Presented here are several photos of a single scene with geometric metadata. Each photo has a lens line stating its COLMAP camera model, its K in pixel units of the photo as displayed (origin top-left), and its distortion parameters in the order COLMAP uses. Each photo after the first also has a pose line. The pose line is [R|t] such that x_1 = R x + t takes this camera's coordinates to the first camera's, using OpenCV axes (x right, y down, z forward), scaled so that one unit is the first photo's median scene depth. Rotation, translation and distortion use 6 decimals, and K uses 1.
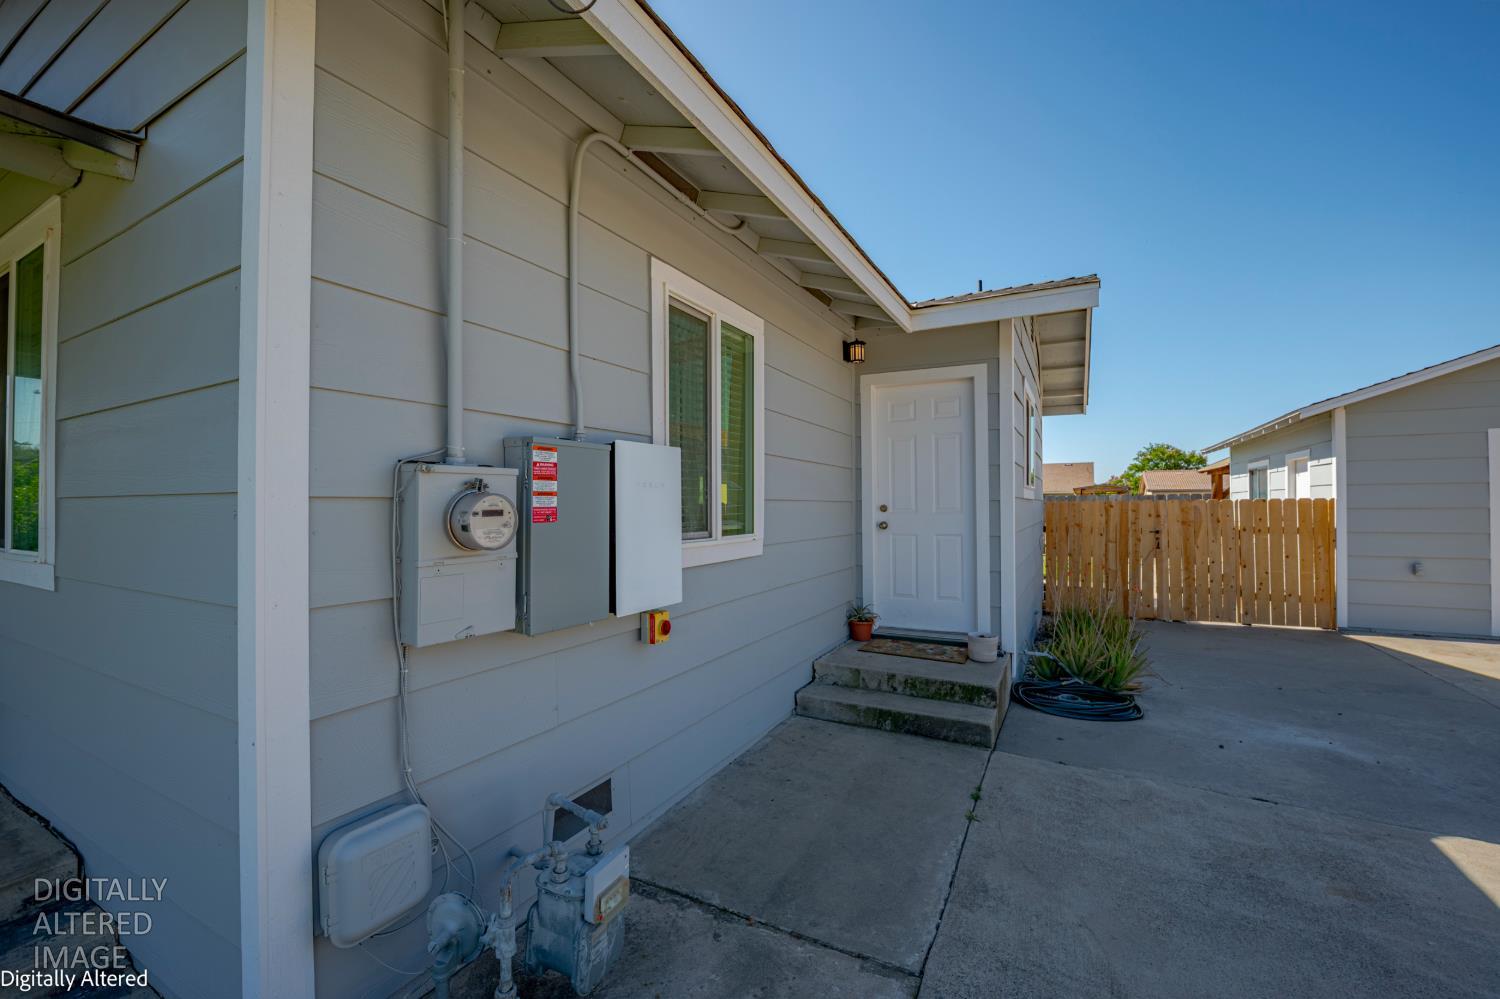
lens RADIAL K [[618.2, 0, 750.0], [0, 618.2, 499.5], [0, 0, 1]] dist [-0.016503, -0.000048]
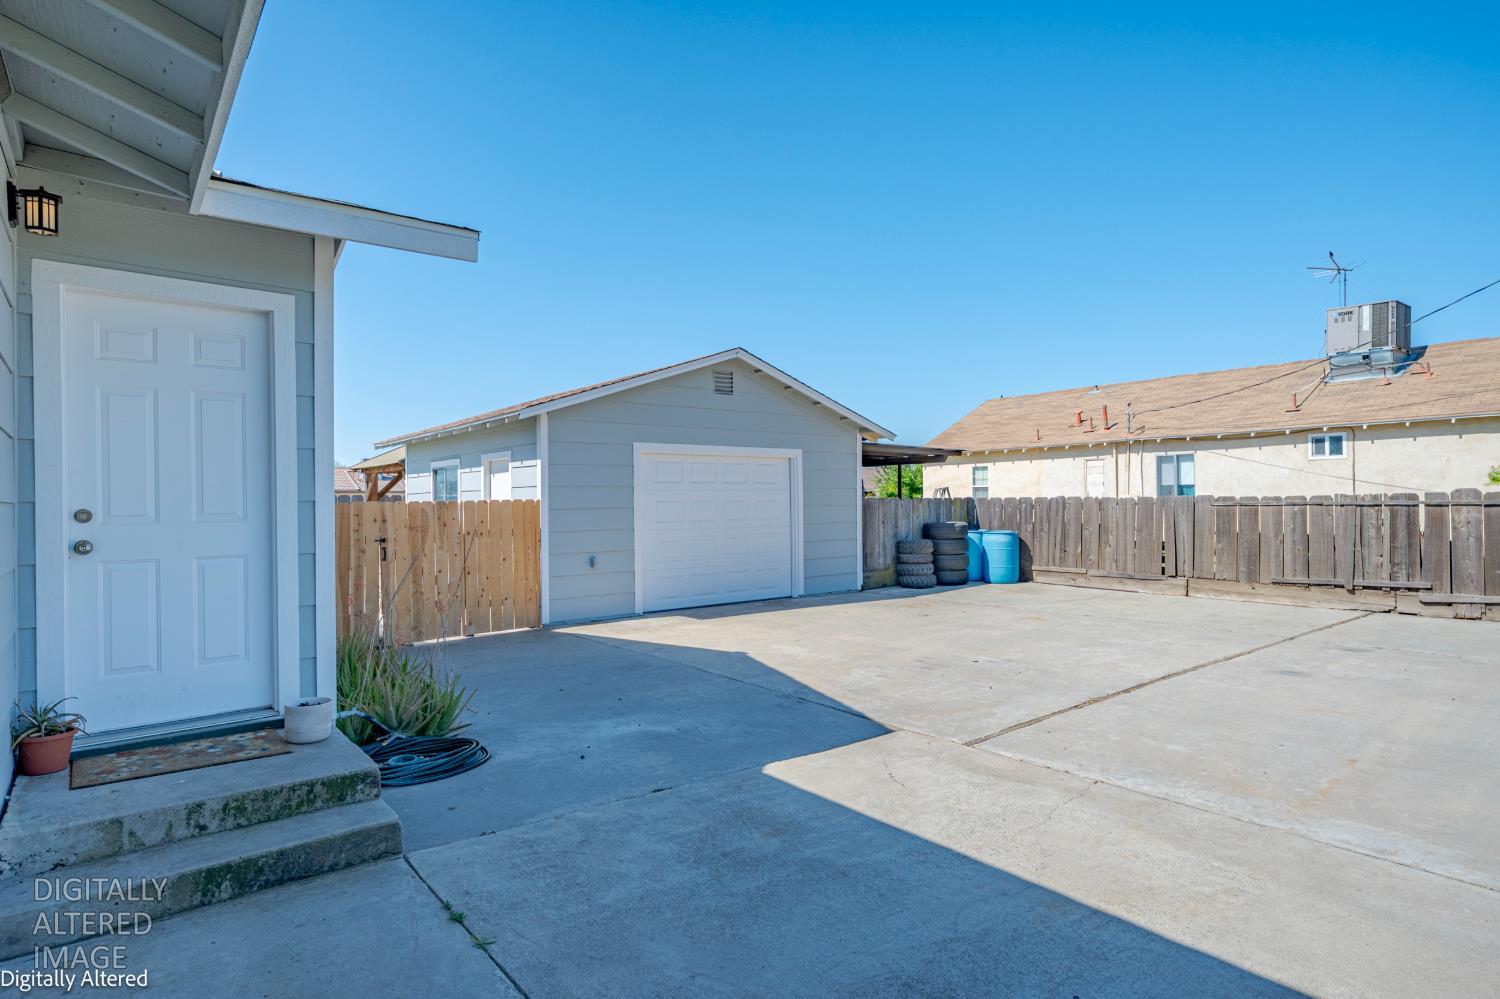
lens RADIAL K [[803.2, 0, 750.0], [0, 803.2, 499.5], [0, 0, 1]] dist [0.002056, 0.001618]
pose [[0.395628, 0.001070, 0.918410, -0.240191], [0.003257, 0.999991, -0.002568, 0.004275], [-0.918405, 0.004007, 0.395621, 0.221282]]
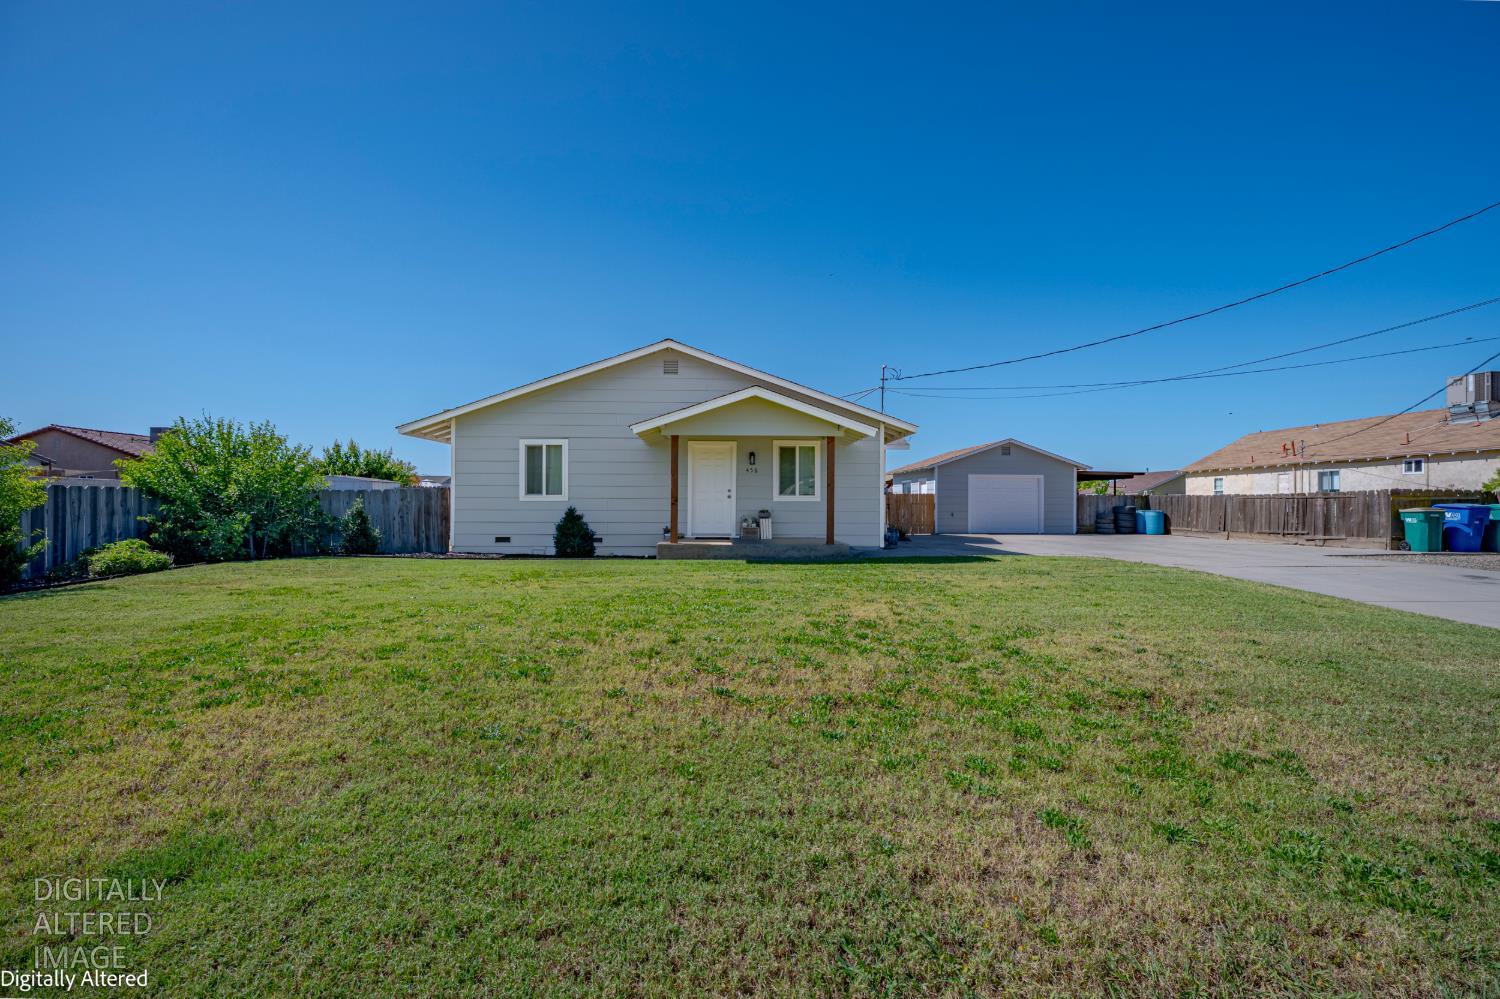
lens RADIAL K [[578.1, 0, 750.0], [0, 578.1, 499.5], [0, 0, 1]] dist [-0.025044, 0.000070]
pose [[0.865138, 0.009106, 0.501451, -2.395481], [-0.010479, 0.999945, -0.000078, 0.068325], [-0.501424, -0.005188, 0.865186, -1.955886]]
